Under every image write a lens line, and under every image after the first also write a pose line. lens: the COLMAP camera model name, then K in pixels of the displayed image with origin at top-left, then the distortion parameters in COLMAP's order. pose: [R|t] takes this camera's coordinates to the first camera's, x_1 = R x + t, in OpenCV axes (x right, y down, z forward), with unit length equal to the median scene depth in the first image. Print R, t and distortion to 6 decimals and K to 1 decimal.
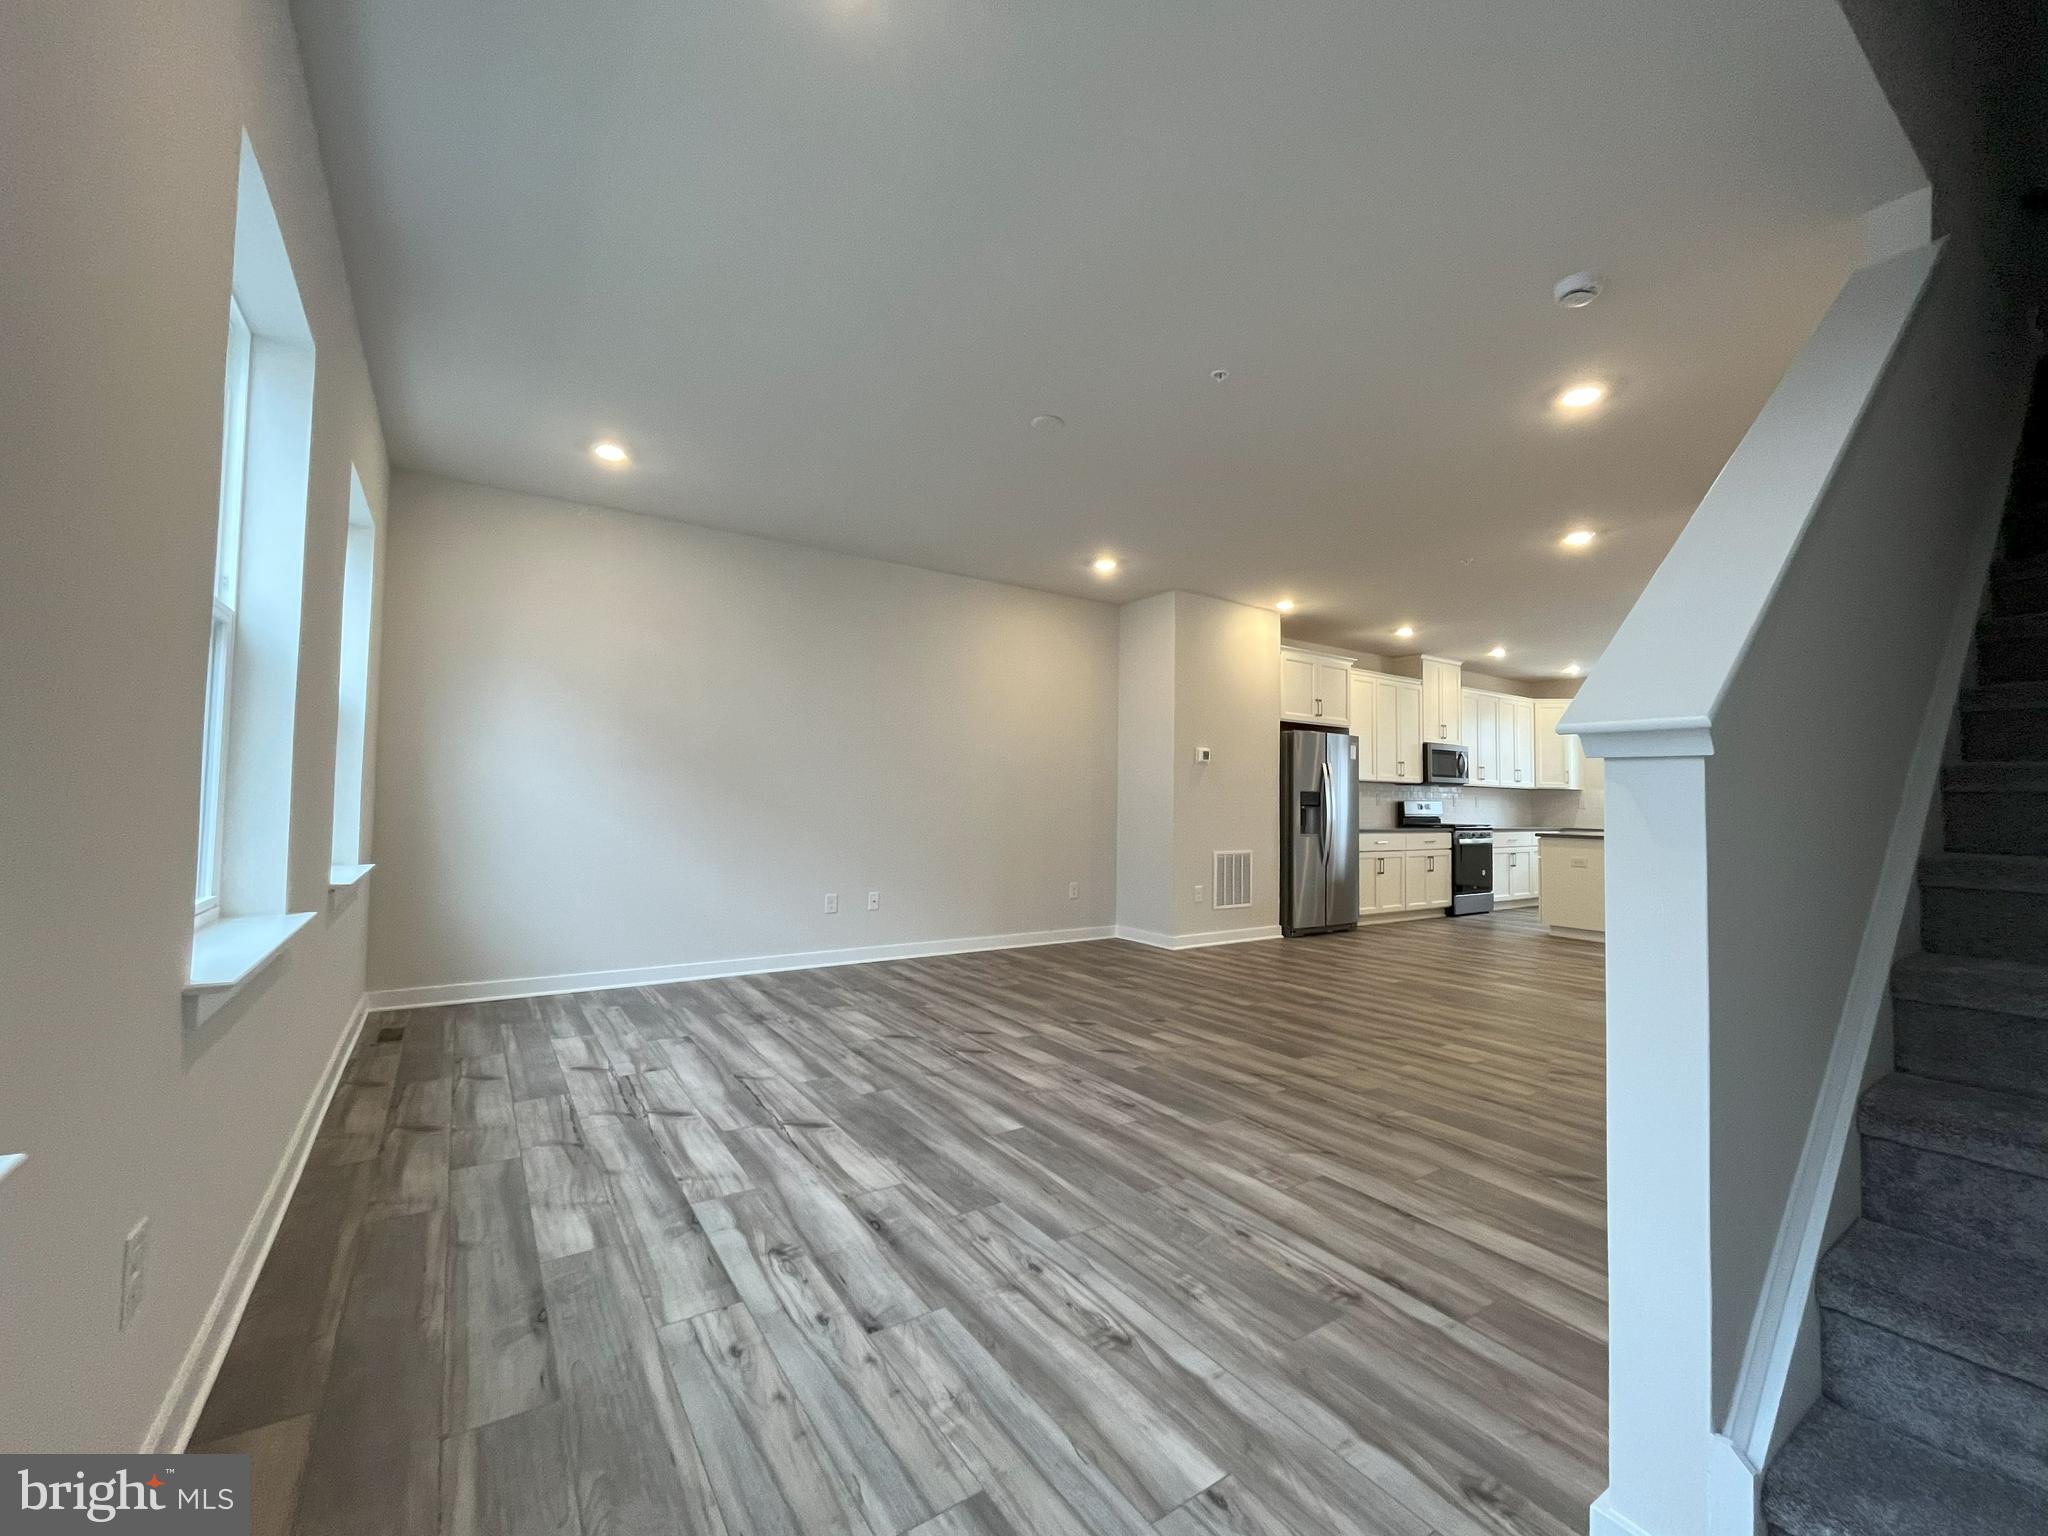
lens RADIAL K [[835.0, 0, 1014.2], [0, 835.0, 765.1], [0, 0, 1]] dist [-0.002460, 0.000577]
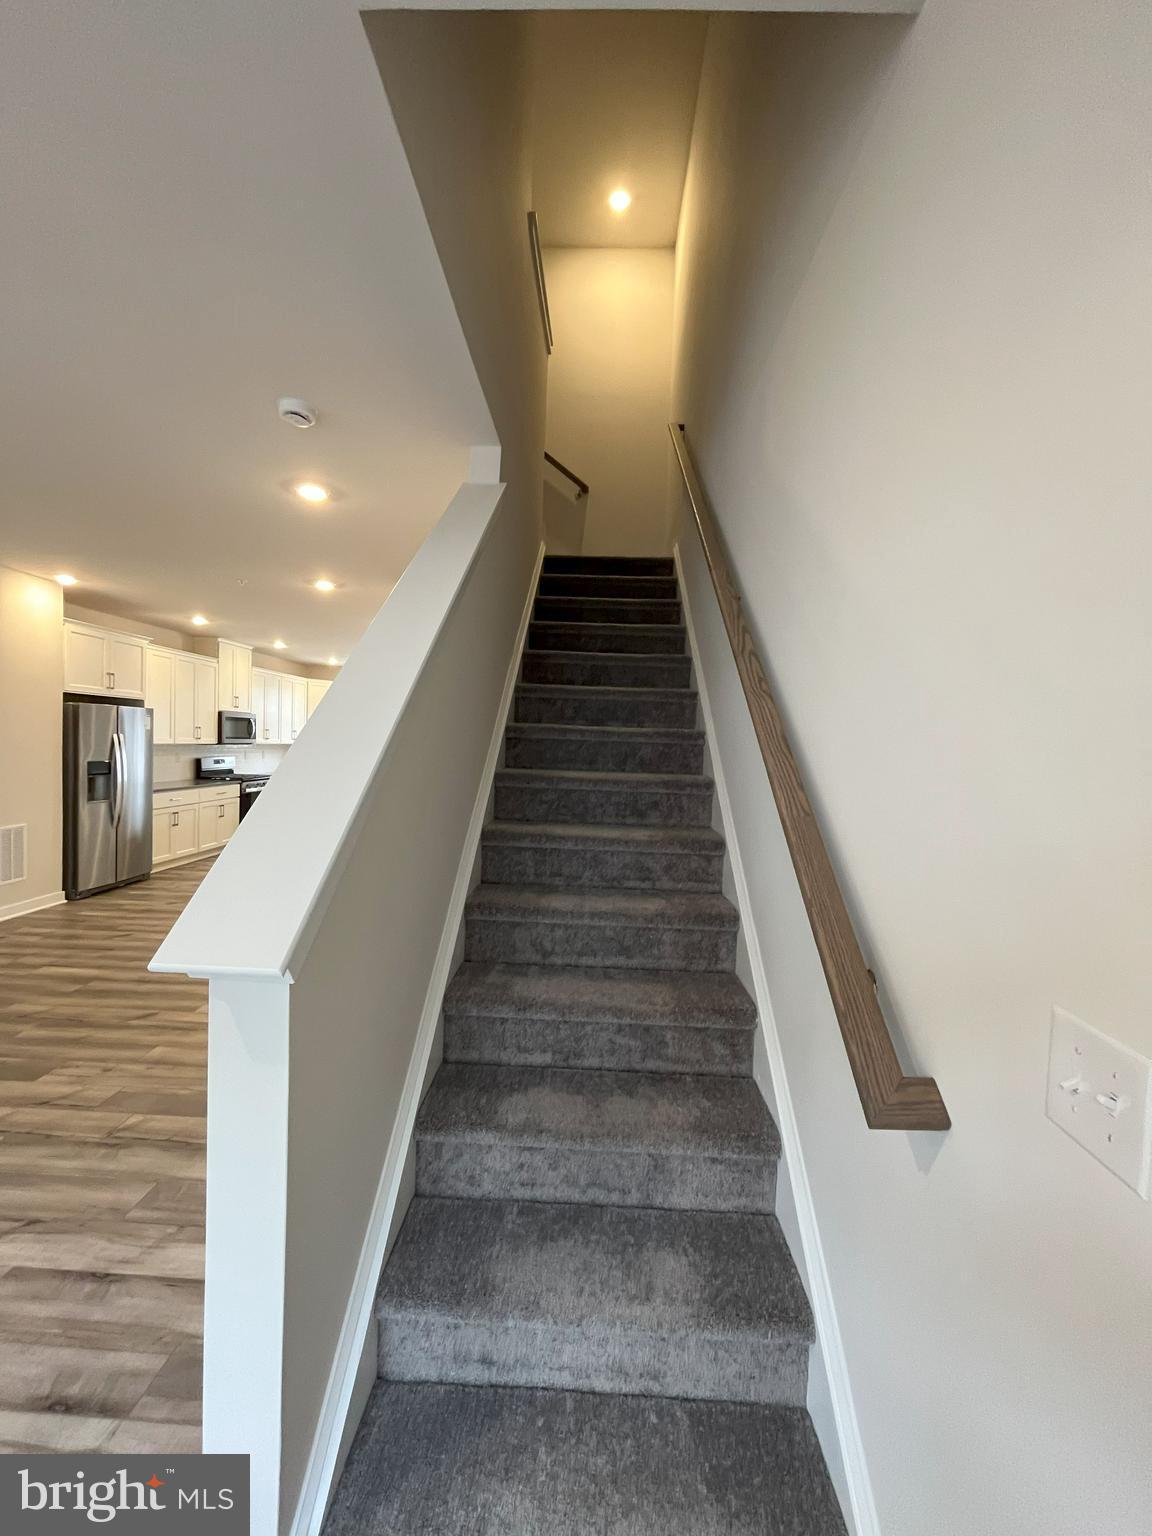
lens RADIAL K [[626.2, 0, 579.6], [0, 626.2, 764.8], [0, 0, 1]] dist [-0.002460, 0.000577]
pose [[0.582660, -0.026670, 0.812278, 0.130954], [-0.057583, 0.995595, 0.073994, -0.119661], [-0.810673, -0.089887, 0.578558, 0.084135]]
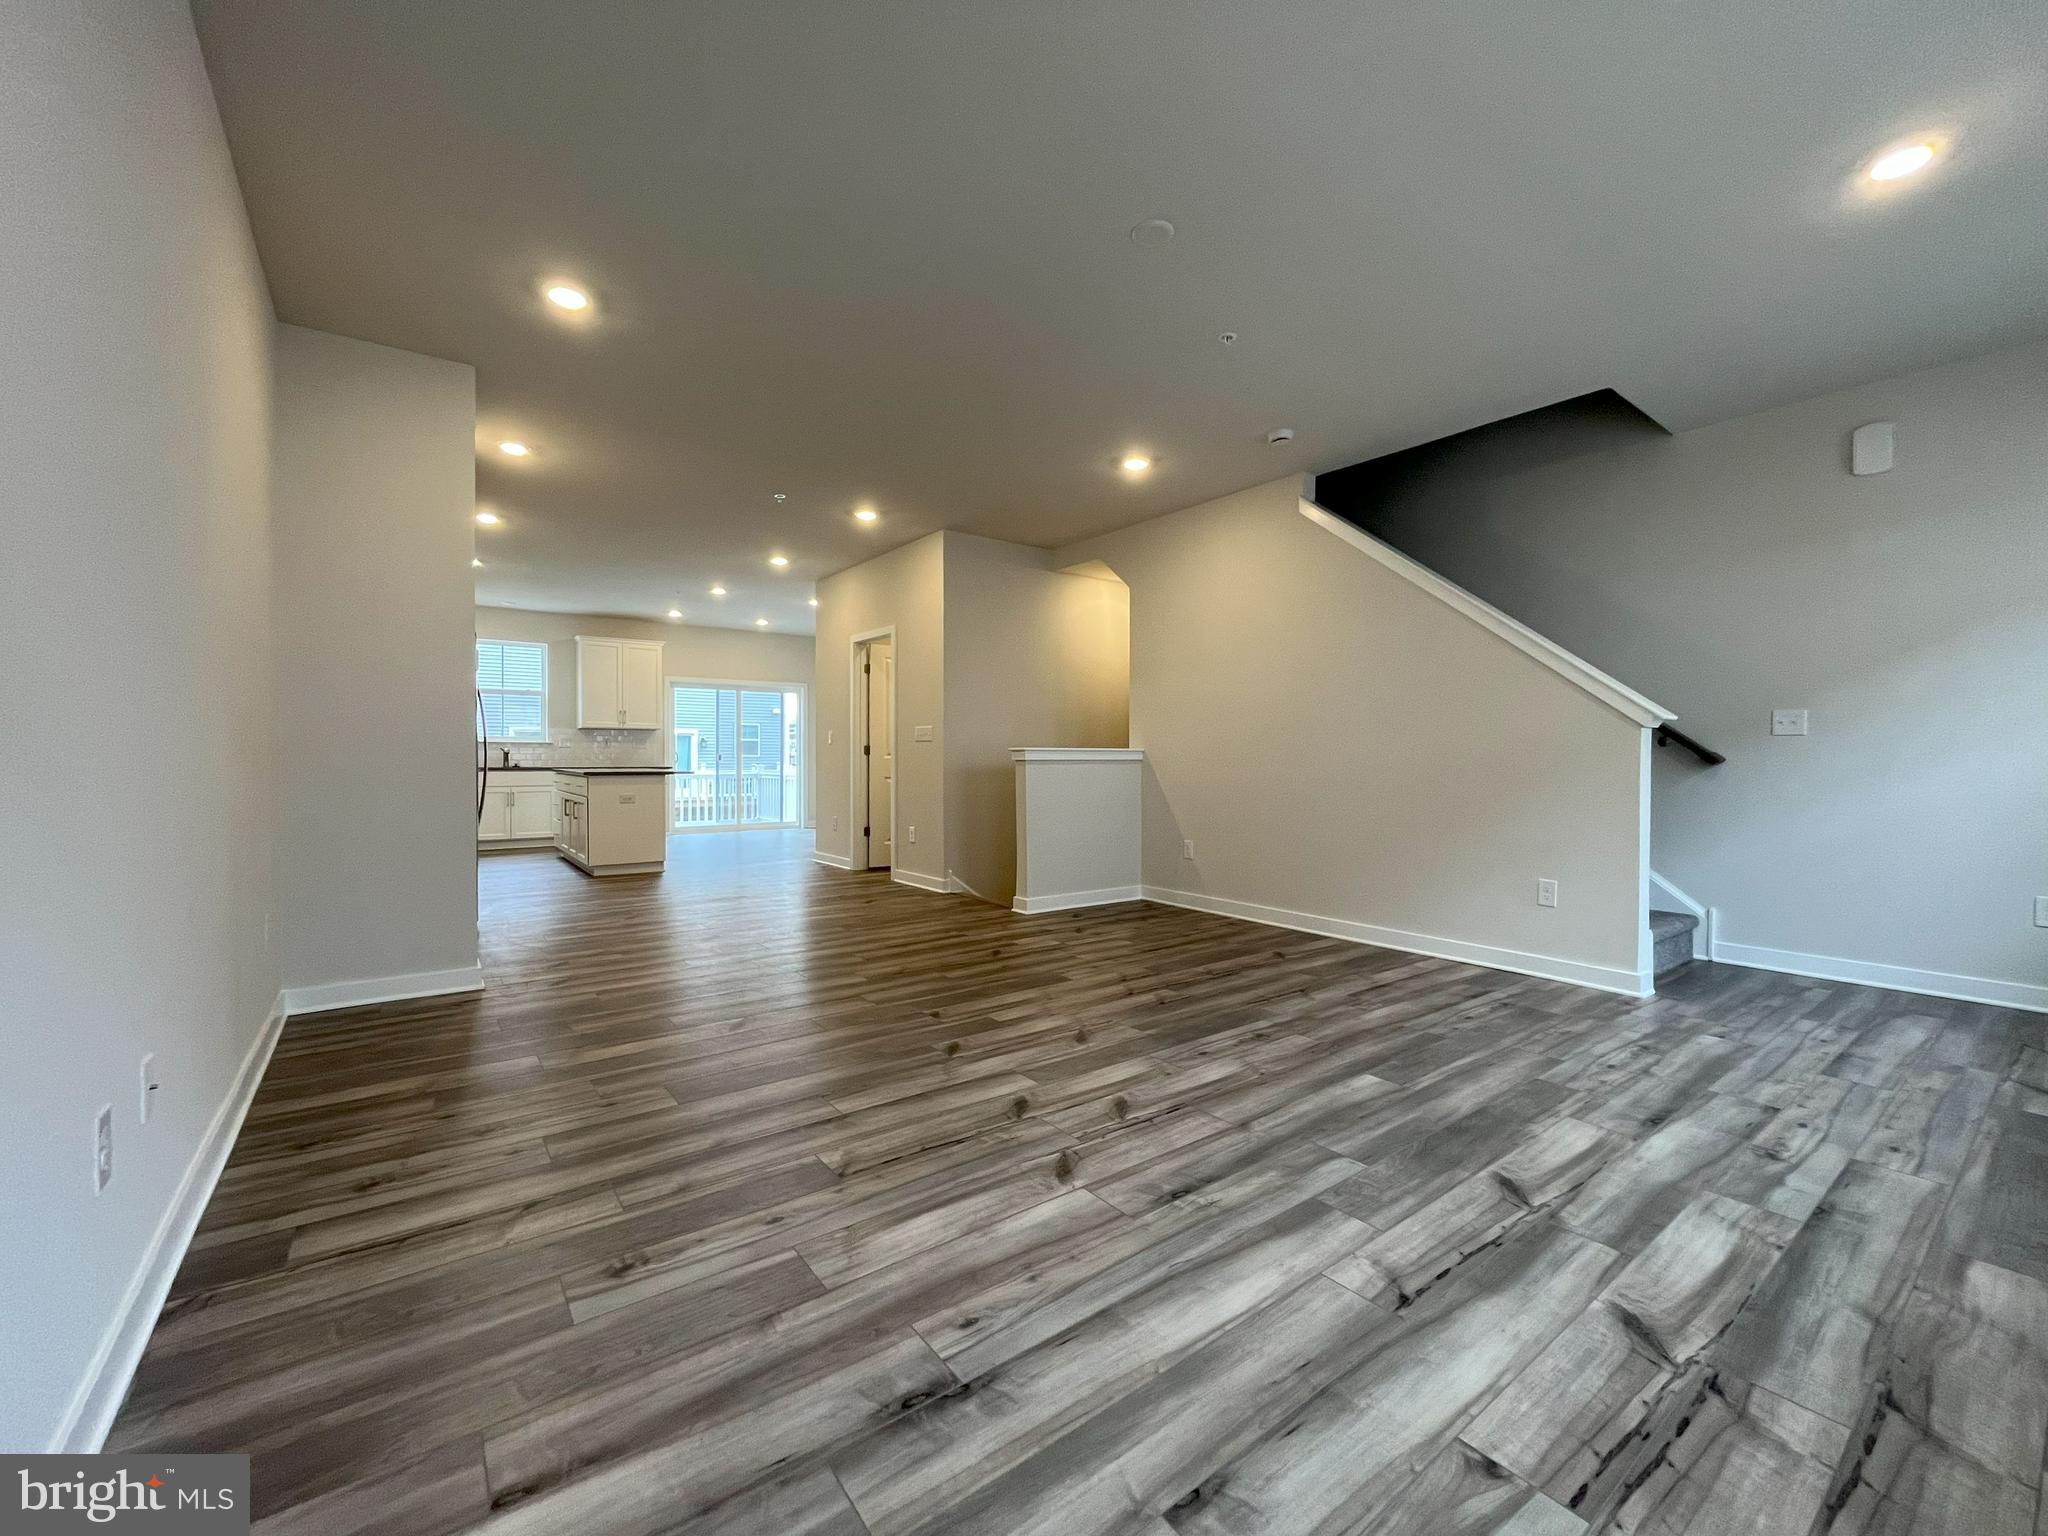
lens RADIAL K [[835.0, 0, 1019.2], [0, 835.0, 762.4], [0, 0, 1]] dist [-0.002460, 0.000577]
pose [[-0.057564, -0.023455, 0.998066, -0.755089], [-0.048422, 0.998613, 0.020675, 0.057438], [-0.997167, -0.047139, -0.058619, 1.202753]]
